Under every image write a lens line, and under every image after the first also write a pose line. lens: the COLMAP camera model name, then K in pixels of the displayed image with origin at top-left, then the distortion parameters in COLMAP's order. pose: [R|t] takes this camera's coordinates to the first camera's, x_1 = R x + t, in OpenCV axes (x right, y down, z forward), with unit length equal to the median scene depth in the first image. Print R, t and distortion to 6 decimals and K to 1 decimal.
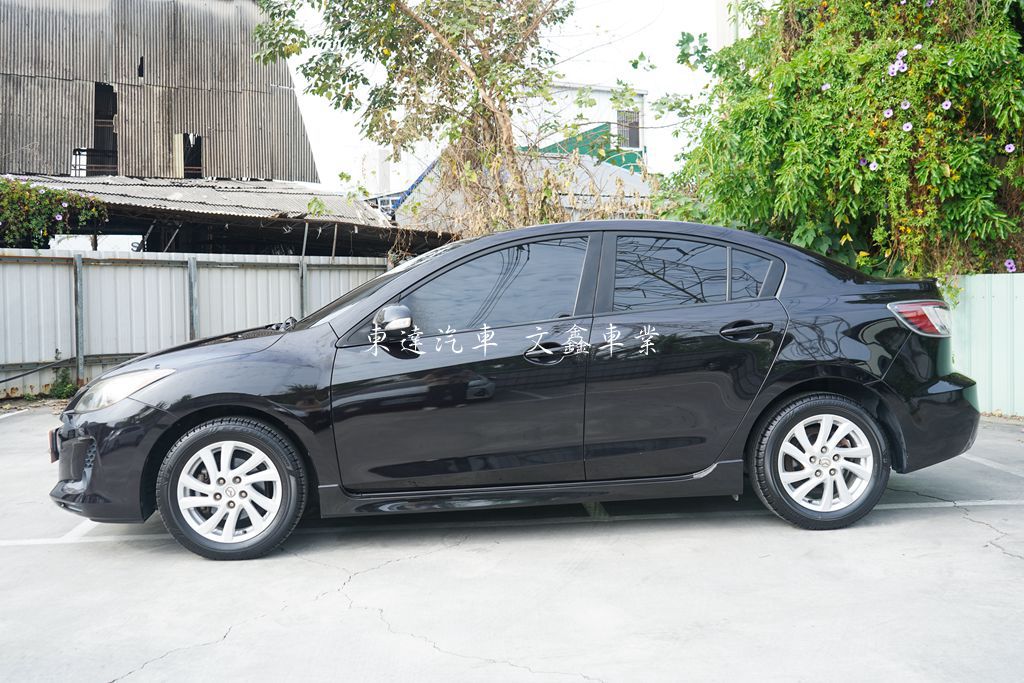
lens RADIAL K [[1057.7, 0, 531.6], [0, 1057.7, 309.6], [0, 0, 1]] dist [-0.022043, 0.000000]
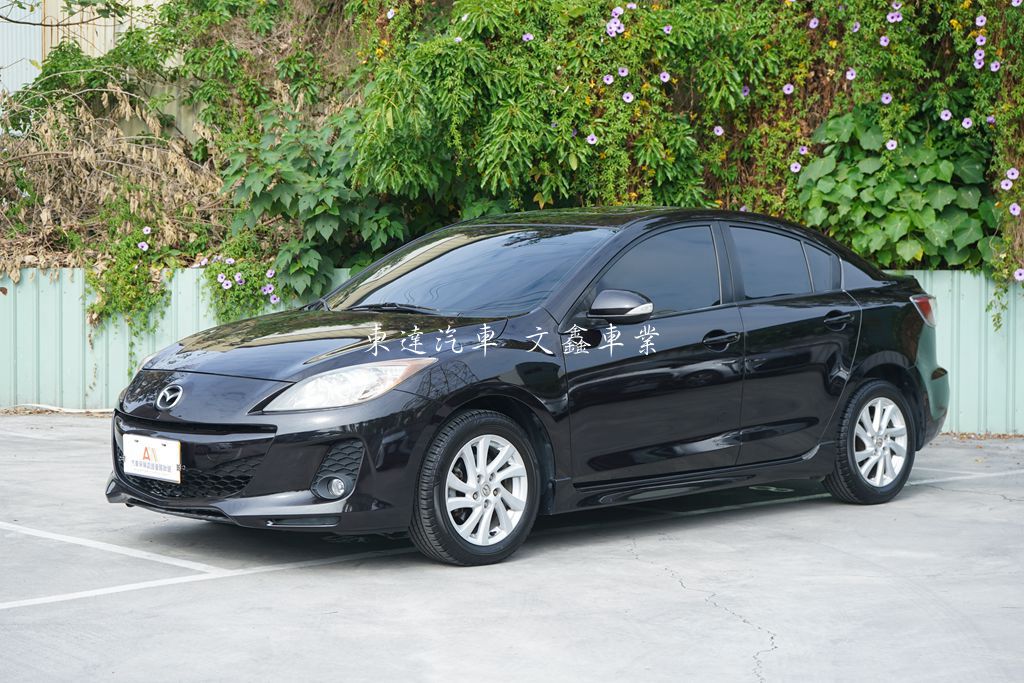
lens RADIAL K [[1841.6, 0, 510.9], [0, 1841.6, 335.1], [0, 0, 1]] dist [-0.016047, 0.000000]
pose [[0.772859, 0.006814, 0.634541, -0.639243], [-0.013734, 0.999888, 0.005990, 0.015385], [-0.634429, -0.013344, 0.772866, -0.115470]]
